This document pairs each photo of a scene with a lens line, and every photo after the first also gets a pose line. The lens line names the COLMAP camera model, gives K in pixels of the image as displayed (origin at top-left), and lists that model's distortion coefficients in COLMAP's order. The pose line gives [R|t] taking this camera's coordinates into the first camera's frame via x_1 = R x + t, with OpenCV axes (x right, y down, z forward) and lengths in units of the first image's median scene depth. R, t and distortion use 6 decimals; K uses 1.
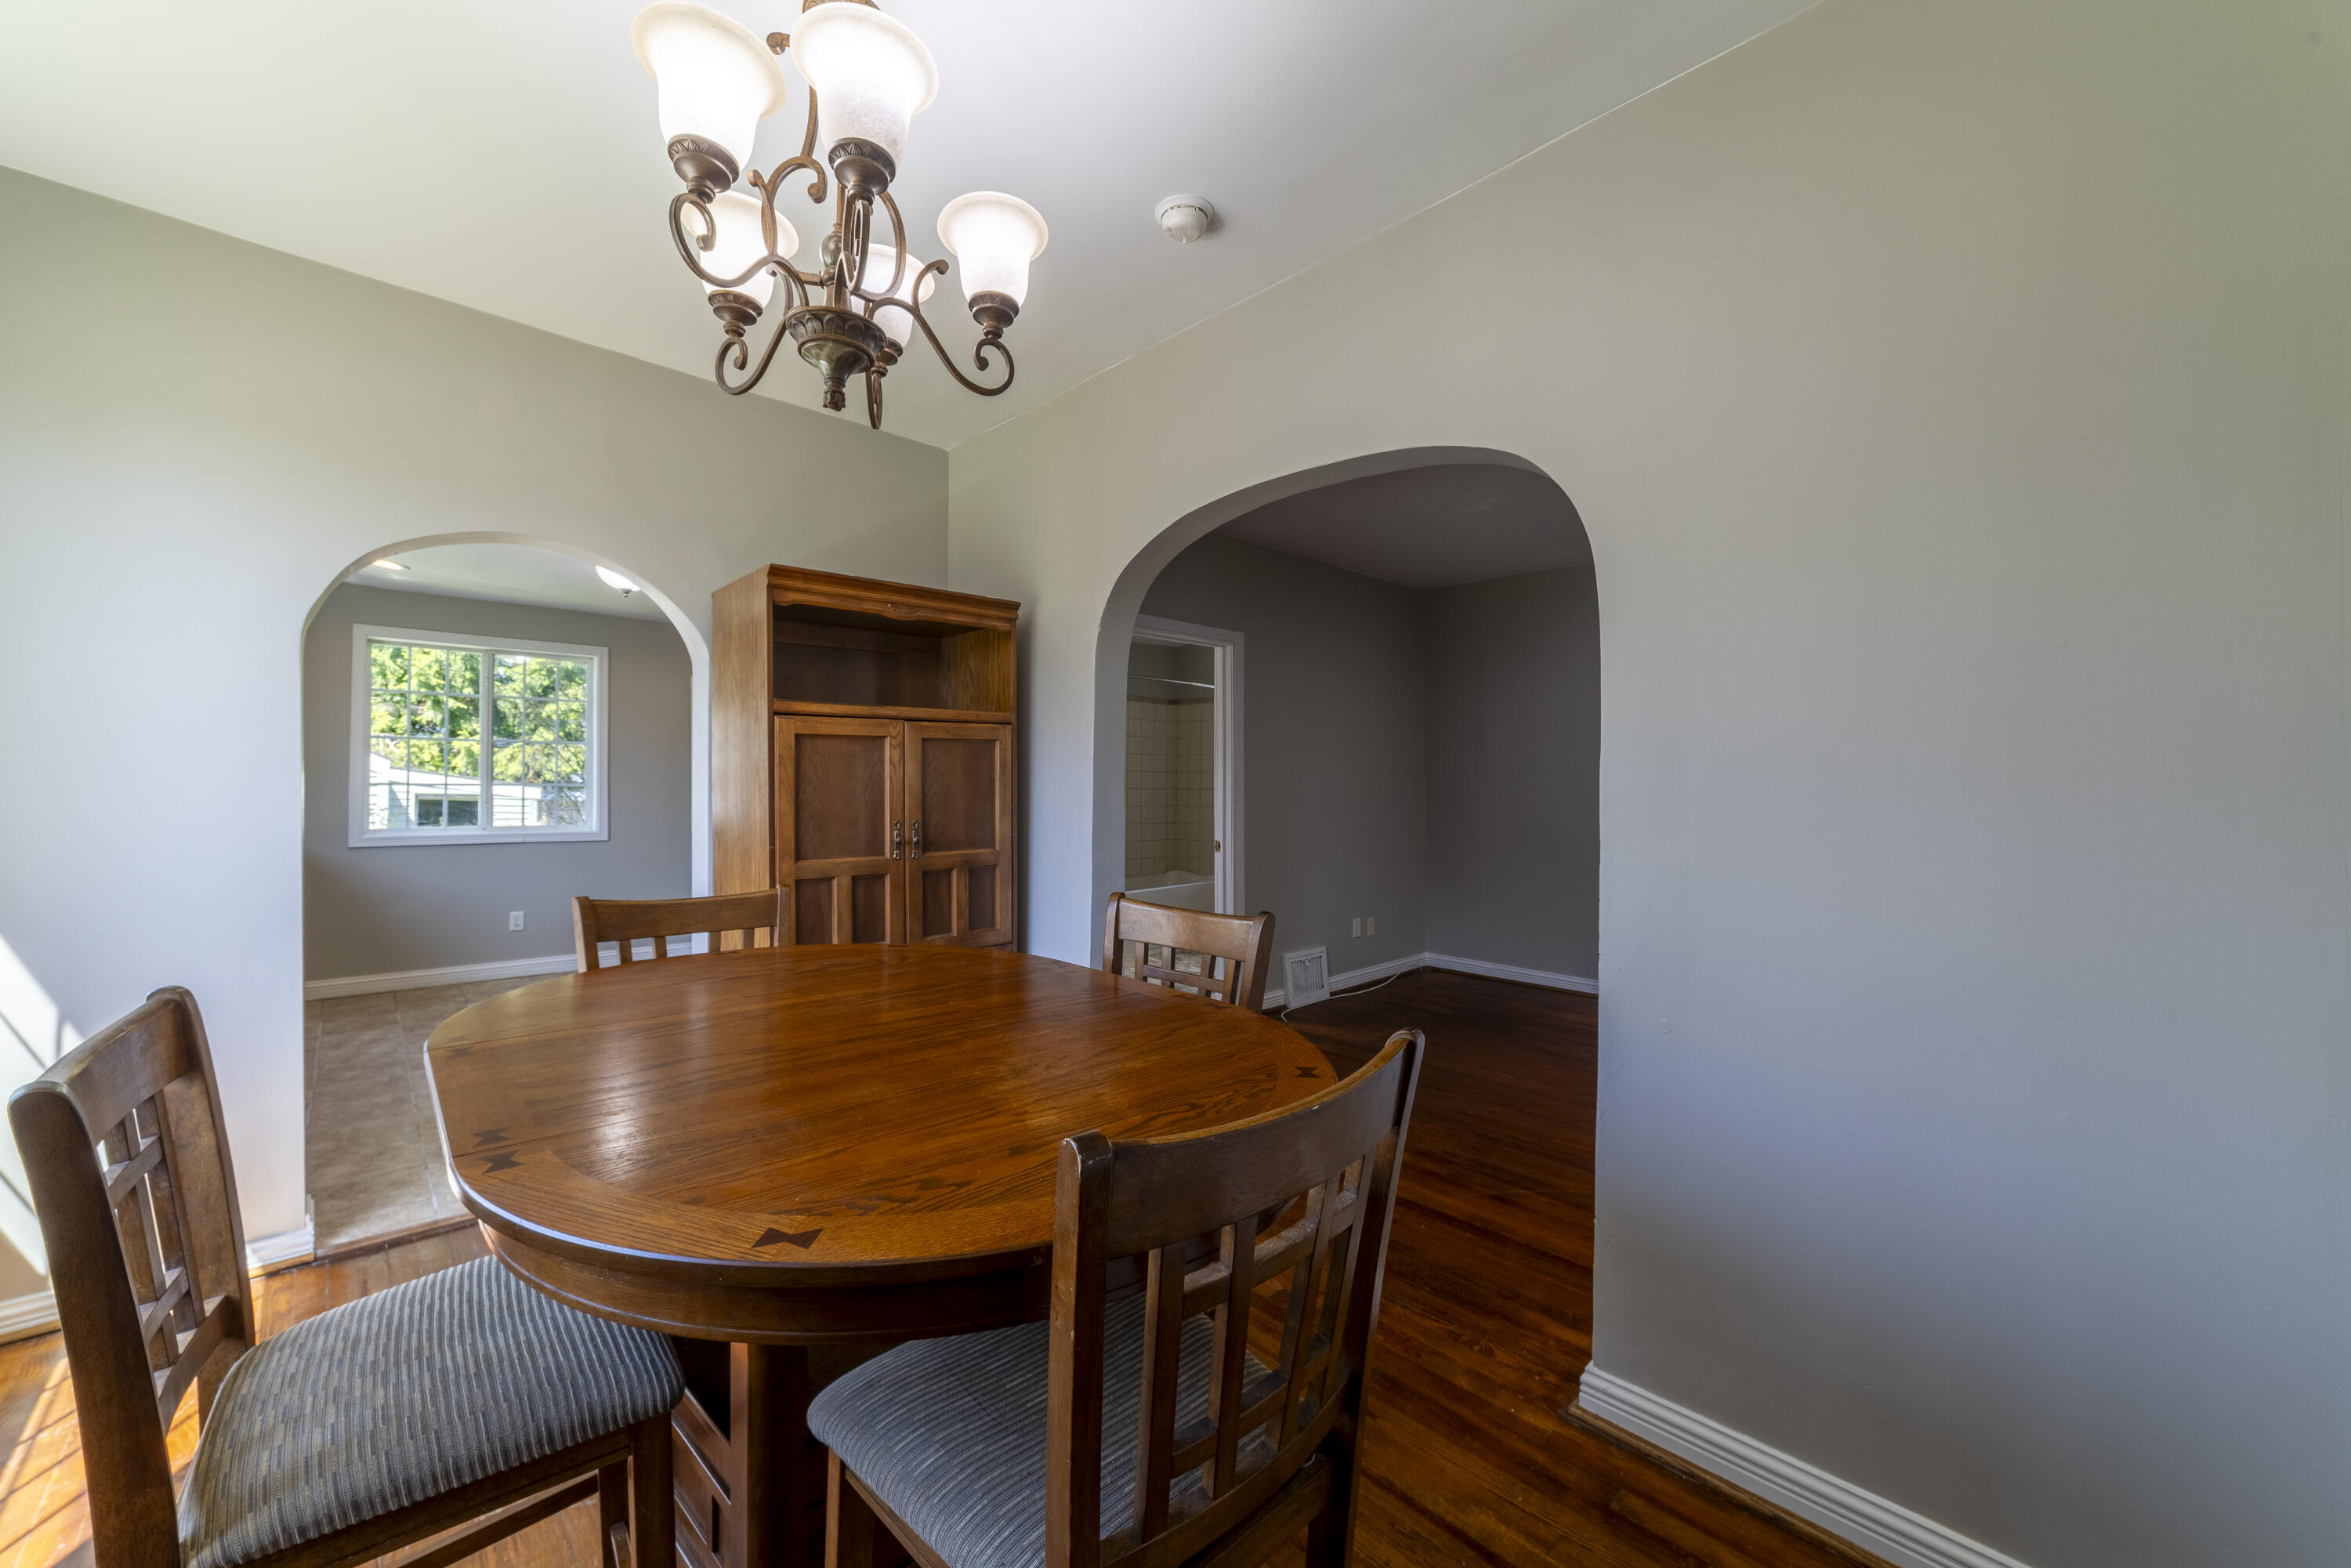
lens RADIAL K [[899.9, 0, 1163.7], [0, 899.9, 779.6], [0, 0, 1]] dist [-0.025011, 0.006927]
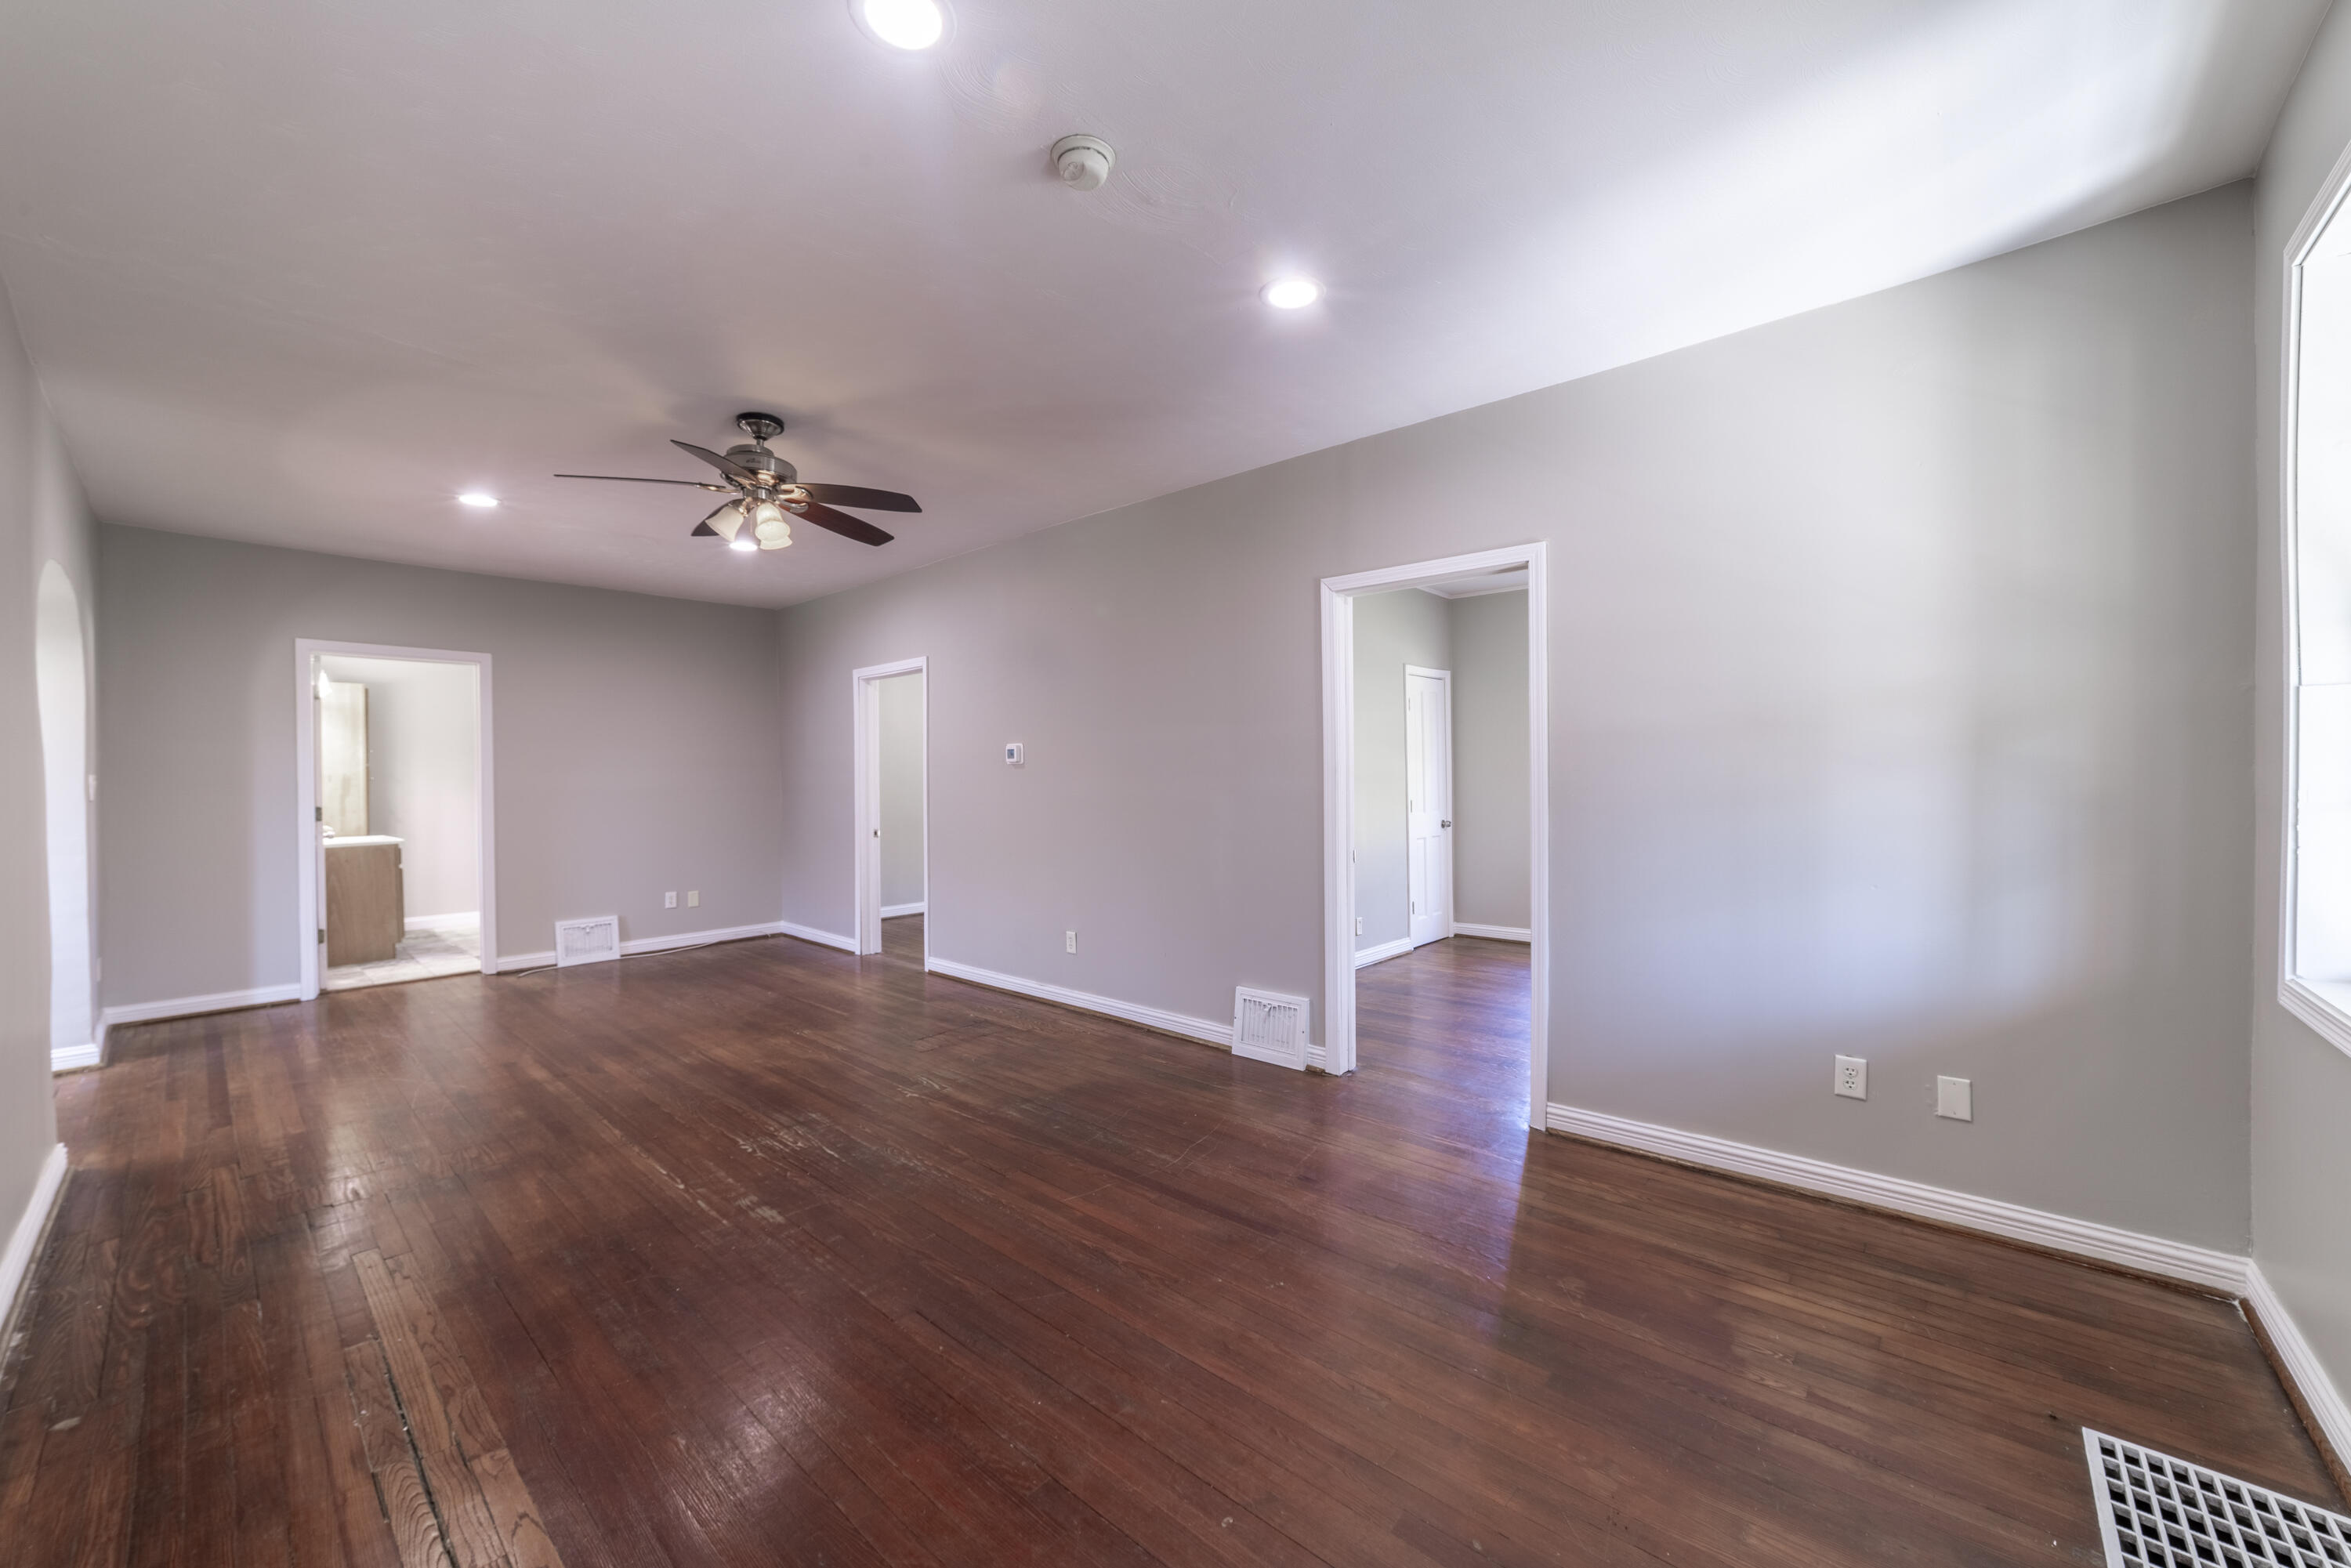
lens RADIAL K [[899.9, 0, 1163.7], [0, 899.9, 779.6], [0, 0, 1]] dist [-0.025011, 0.006927]
pose [[0.996442, -0.018657, 0.082196, 1.419673], [0.018071, 0.999806, 0.007873, 0.018477], [-0.082326, -0.006359, 0.996585, -0.406633]]
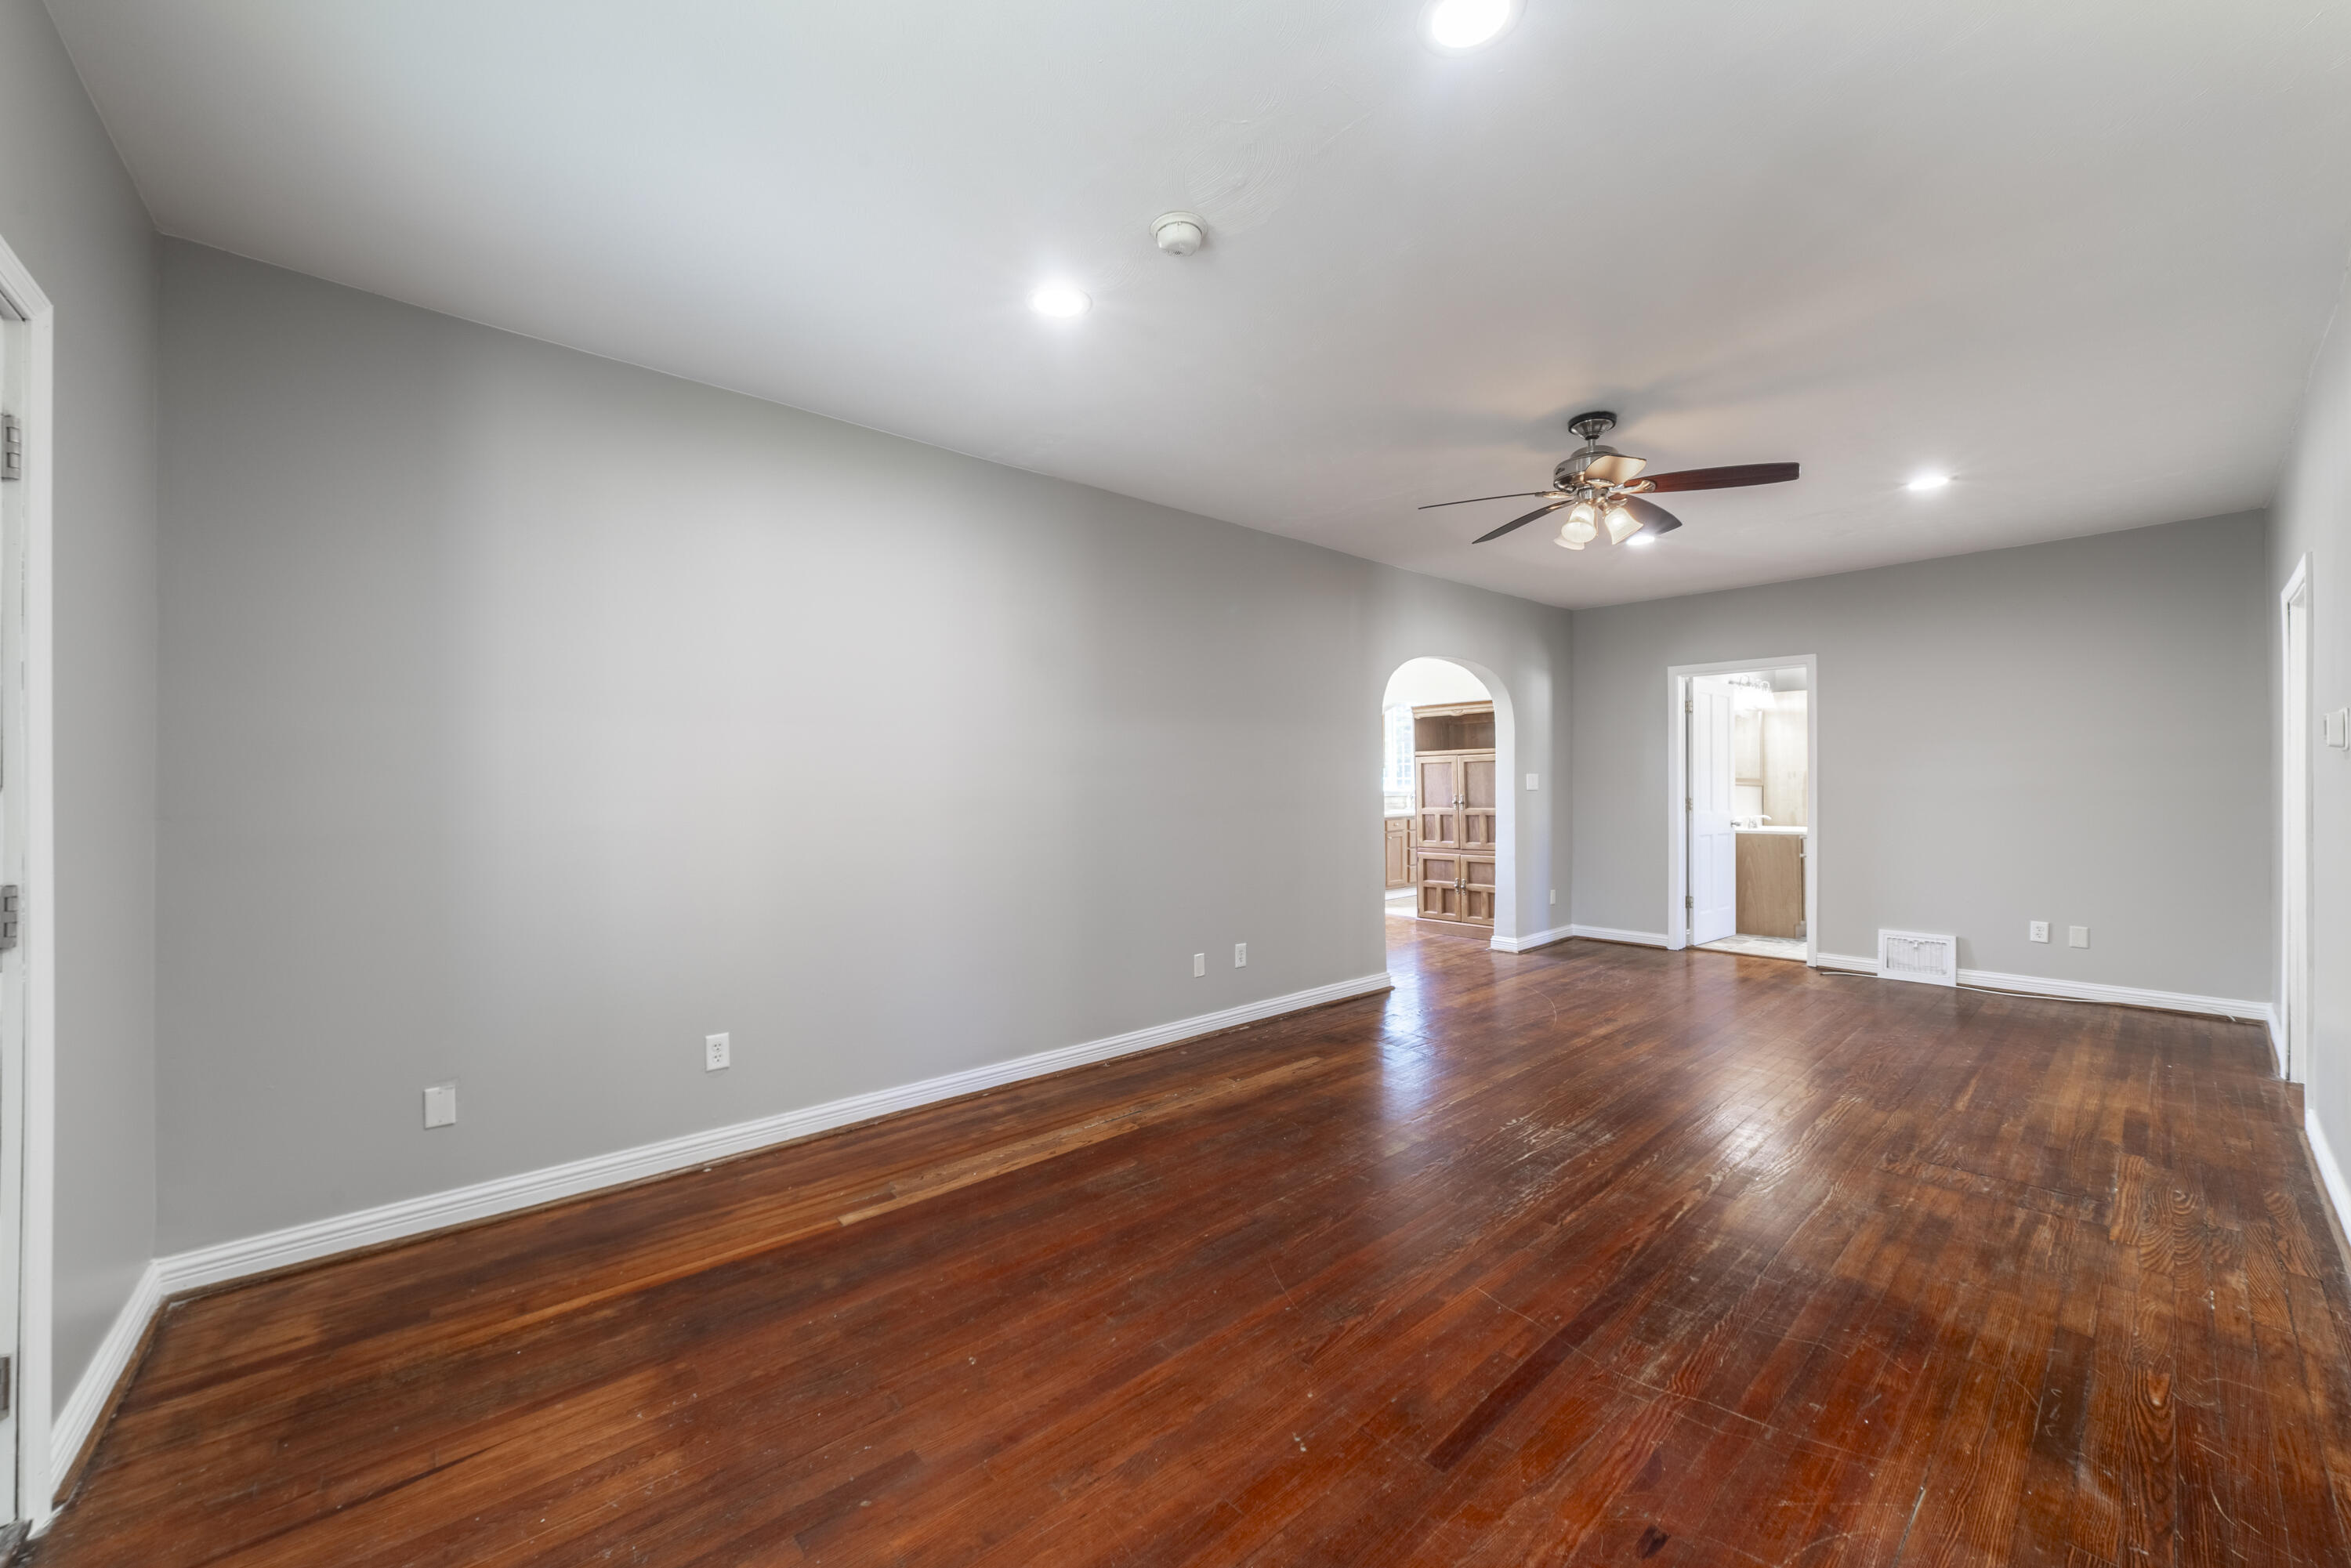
lens RADIAL K [[899.9, 0, 1163.7], [0, 899.9, 779.6], [0, 0, 1]] dist [-0.025011, 0.006927]
pose [[-0.040044, -0.012032, -0.999125, 2.146540], [0.007508, 0.999896, -0.012342, 0.026663], [0.999170, -0.007995, -0.039949, 0.262887]]
